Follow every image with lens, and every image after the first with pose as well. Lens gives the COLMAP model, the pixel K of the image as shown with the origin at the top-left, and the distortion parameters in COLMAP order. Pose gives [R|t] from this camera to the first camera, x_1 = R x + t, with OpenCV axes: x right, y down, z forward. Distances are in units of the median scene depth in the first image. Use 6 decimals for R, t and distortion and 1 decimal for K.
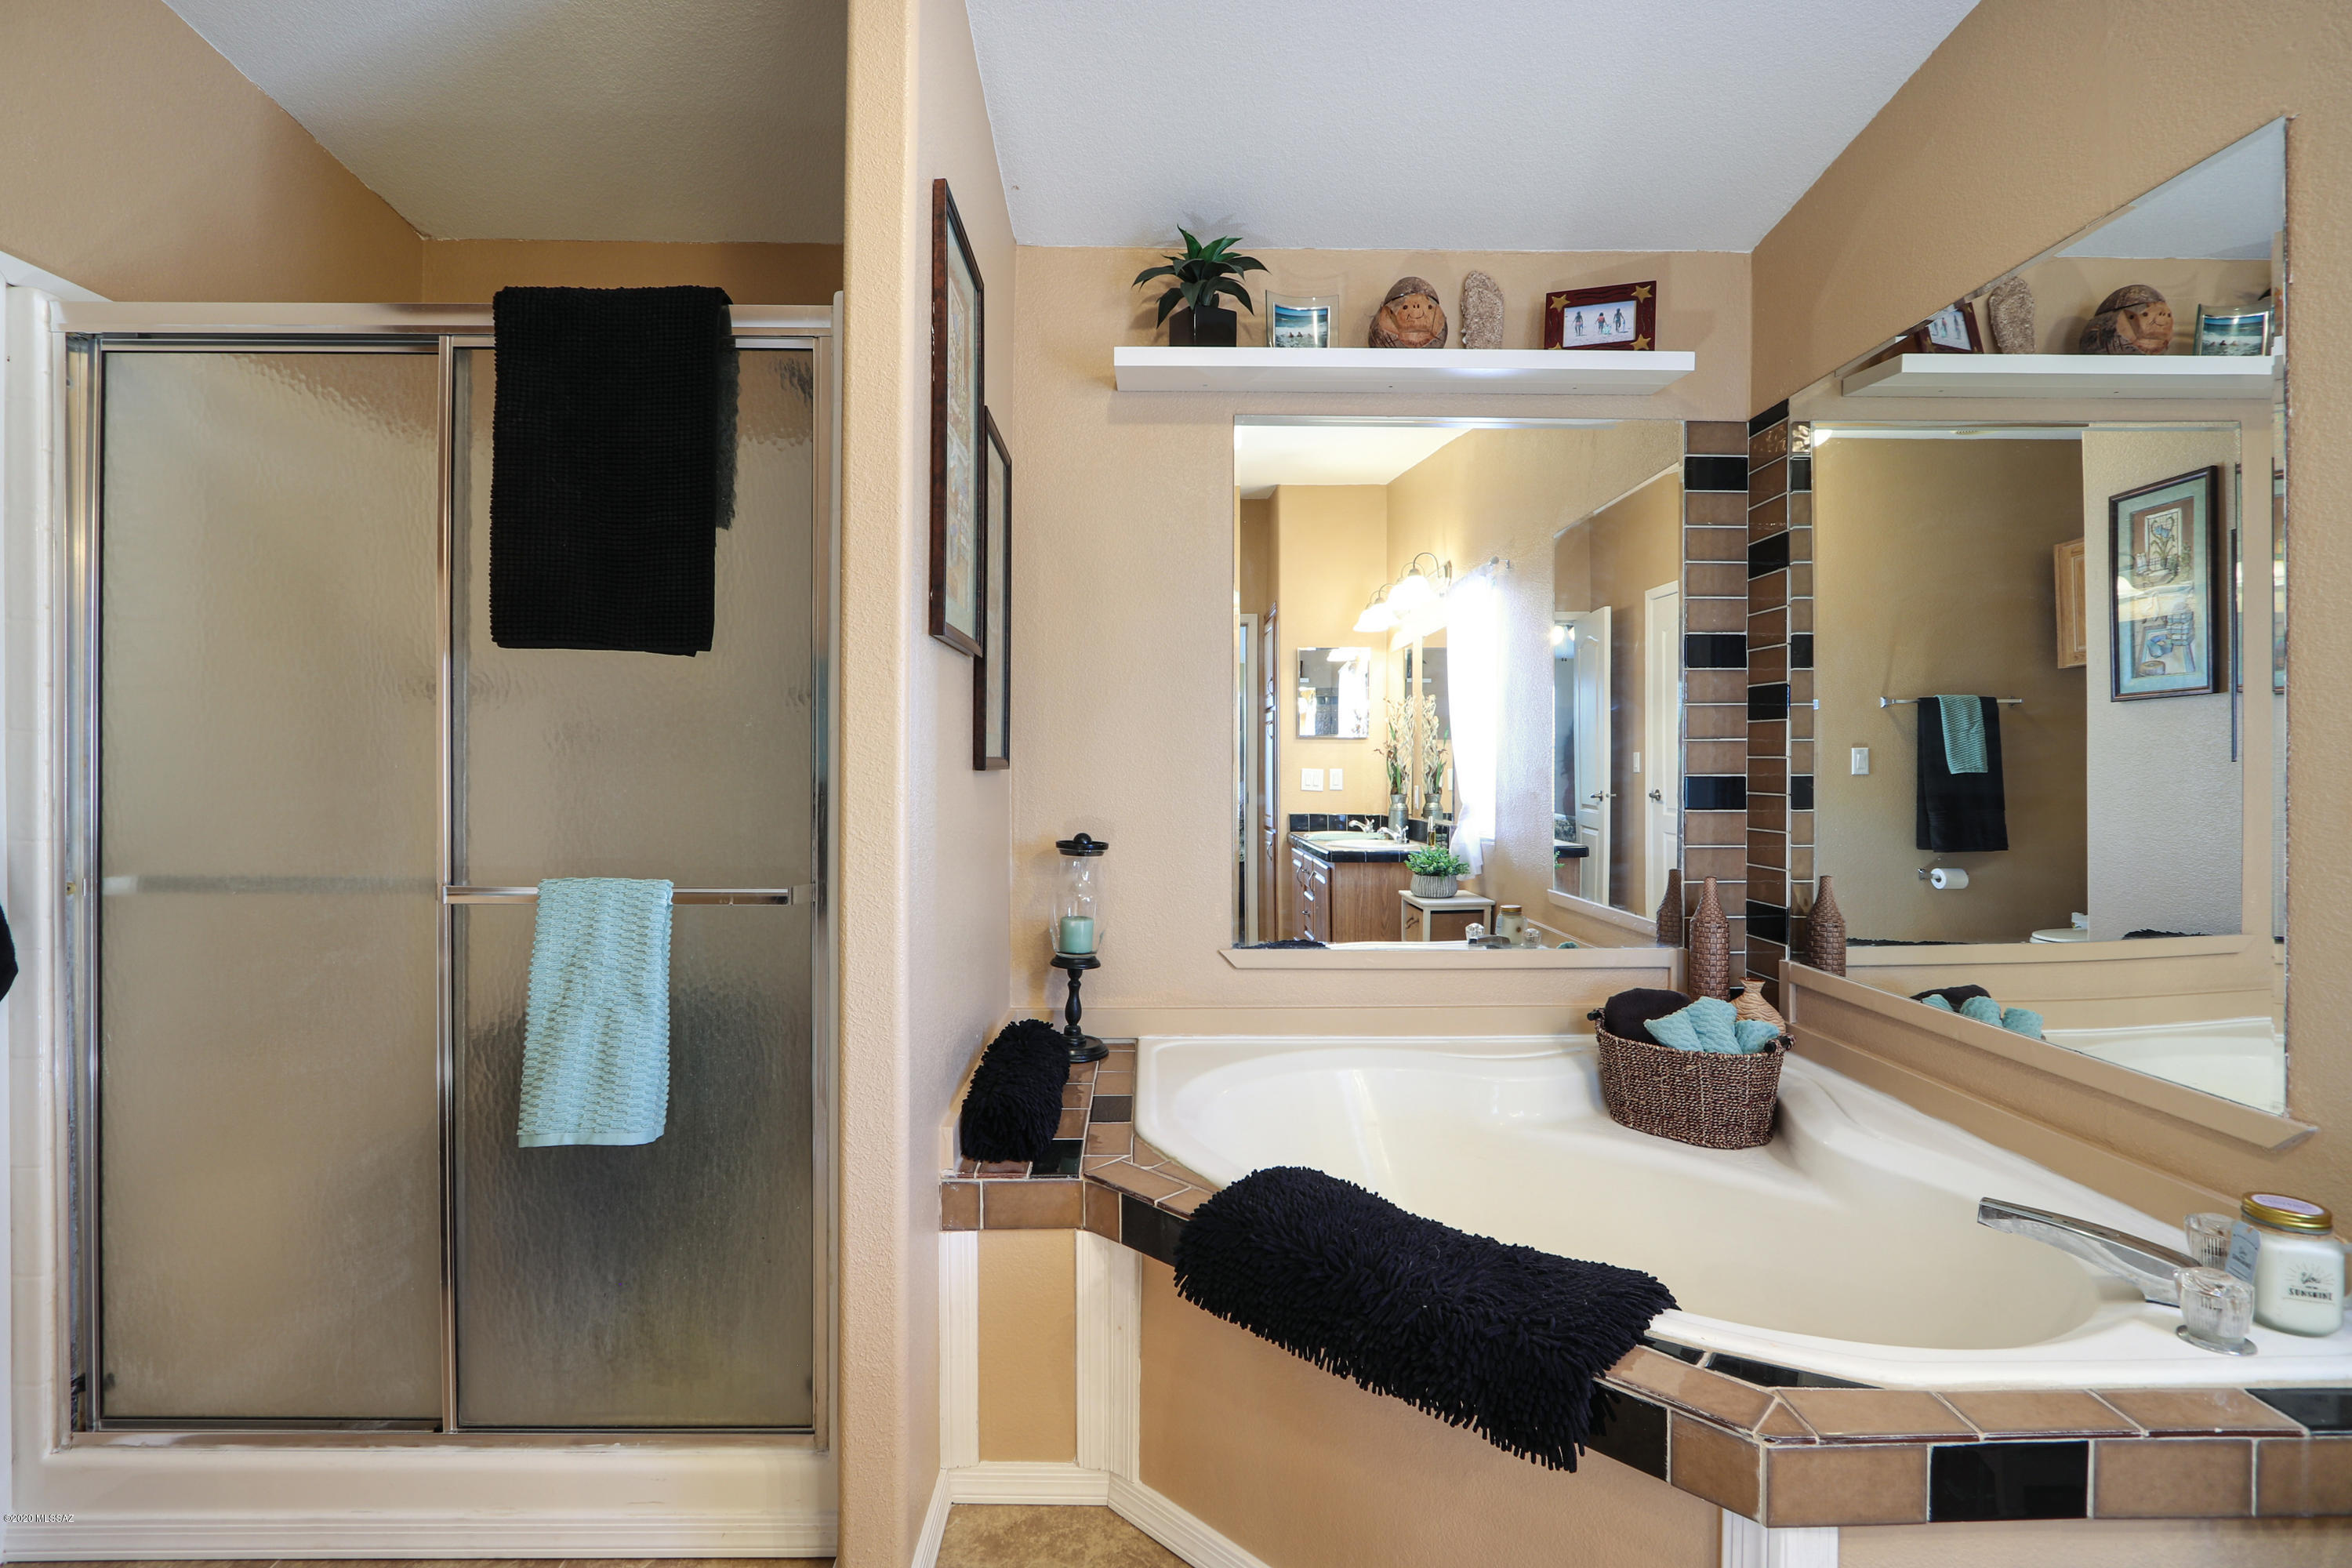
lens RADIAL K [[1081.1, 0, 1167.0], [0, 1081.1, 773.2], [0, 0, 1]] dist [-0.015935, 0.000587]
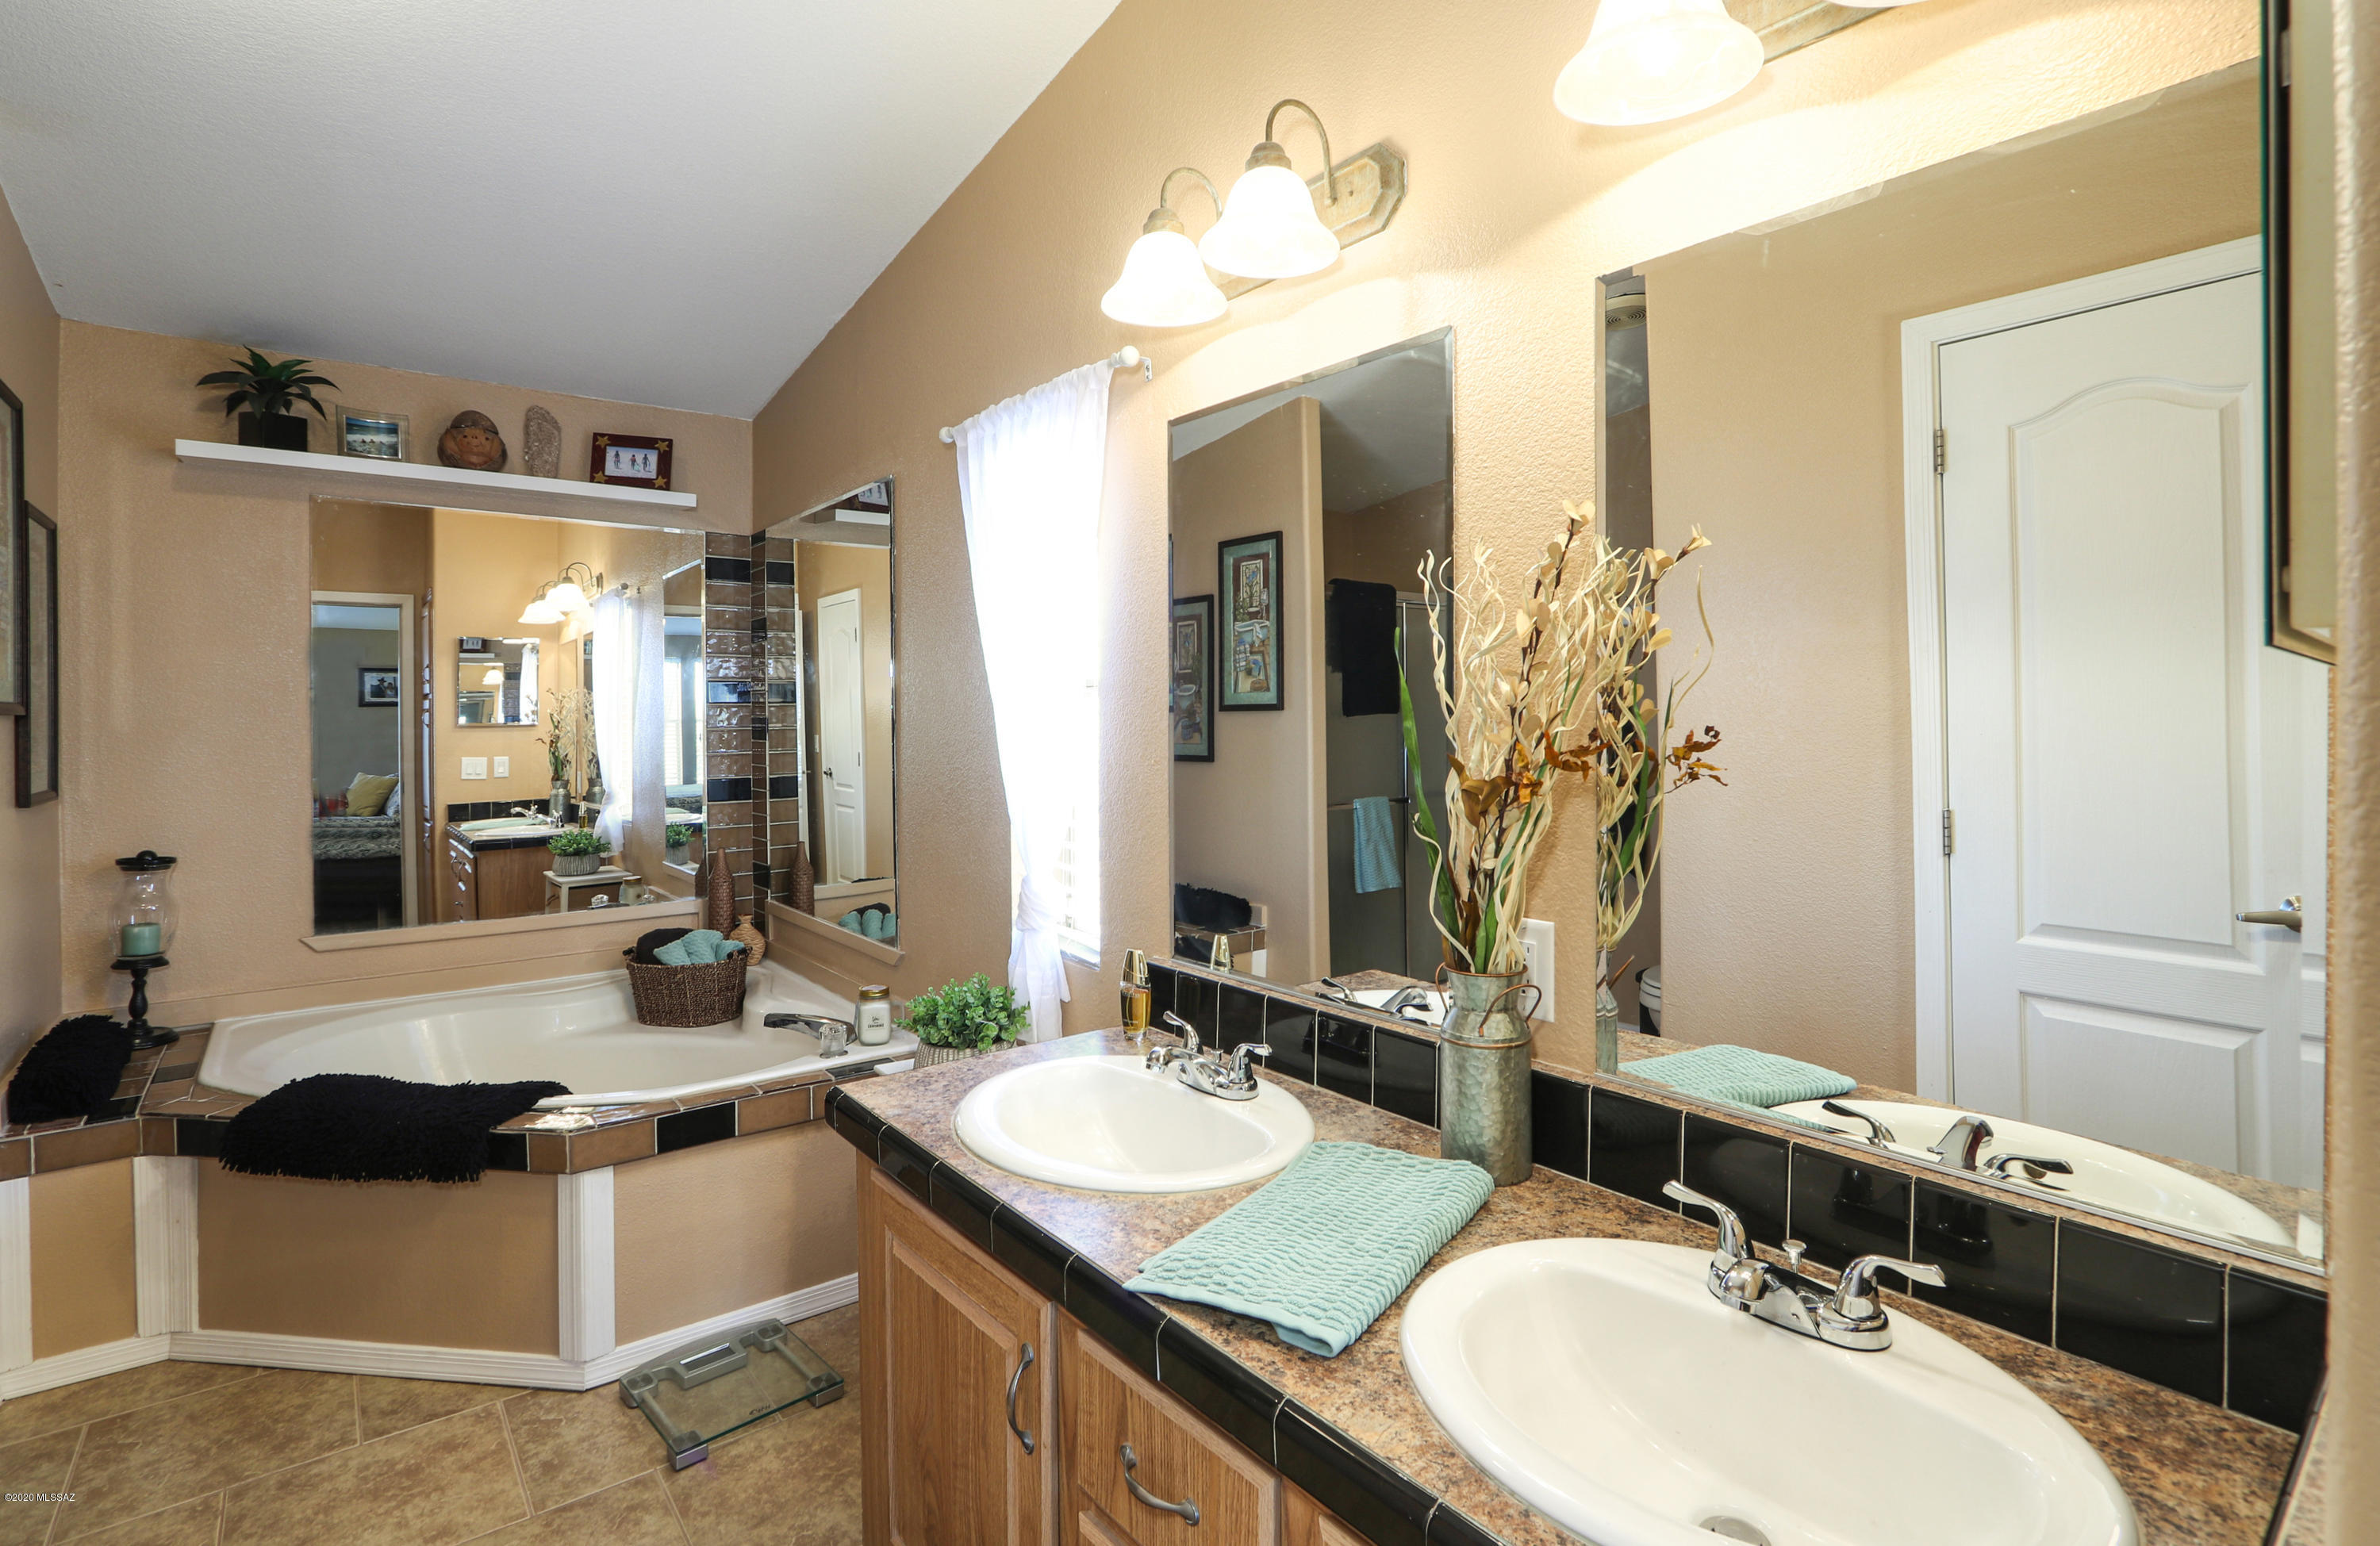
lens RADIAL K [[1151.0, 0, 1211.2], [0, 1151.0, 721.8], [0, 0, 1]] dist [-0.010026, 0.000399]
pose [[0.798511, -0.012017, 0.601861, 0.098386], [0.014978, 0.999888, 0.000091, -0.065851], [-0.601794, 0.008942, 0.798601, -0.660738]]
